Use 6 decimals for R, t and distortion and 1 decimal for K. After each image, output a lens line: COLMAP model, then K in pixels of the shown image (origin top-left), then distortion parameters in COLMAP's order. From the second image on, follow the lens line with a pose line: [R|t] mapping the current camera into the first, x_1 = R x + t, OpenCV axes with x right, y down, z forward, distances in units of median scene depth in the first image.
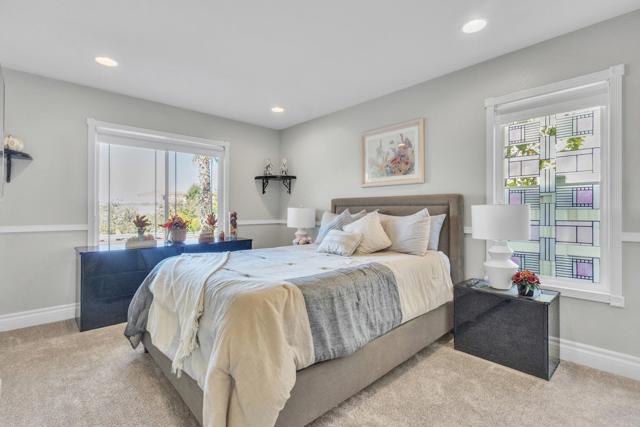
lens RADIAL K [[299.1, 0, 320.4], [0, 299.1, 211.7], [0, 0, 1]] dist [0.000484, 0.000433]
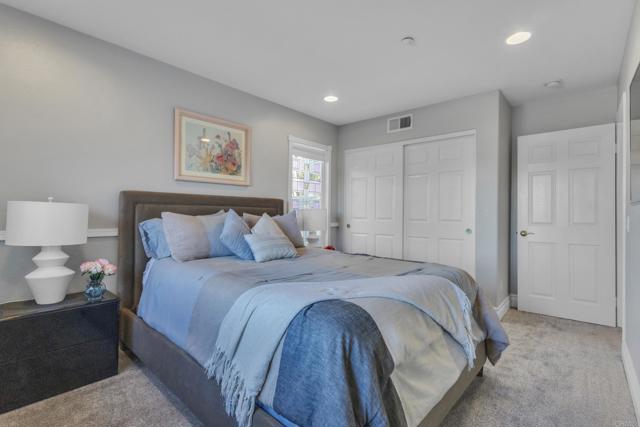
lens RADIAL K [[299.1, 0, 320.4], [0, 299.1, 211.7], [0, 0, 1]] dist [0.000484, 0.000433]
pose [[-0.082196, 0.001514, 0.996615, -0.725161], [-0.011933, 0.999926, -0.002504, -0.003152], [-0.996545, -0.012098, -0.082172, 0.783829]]
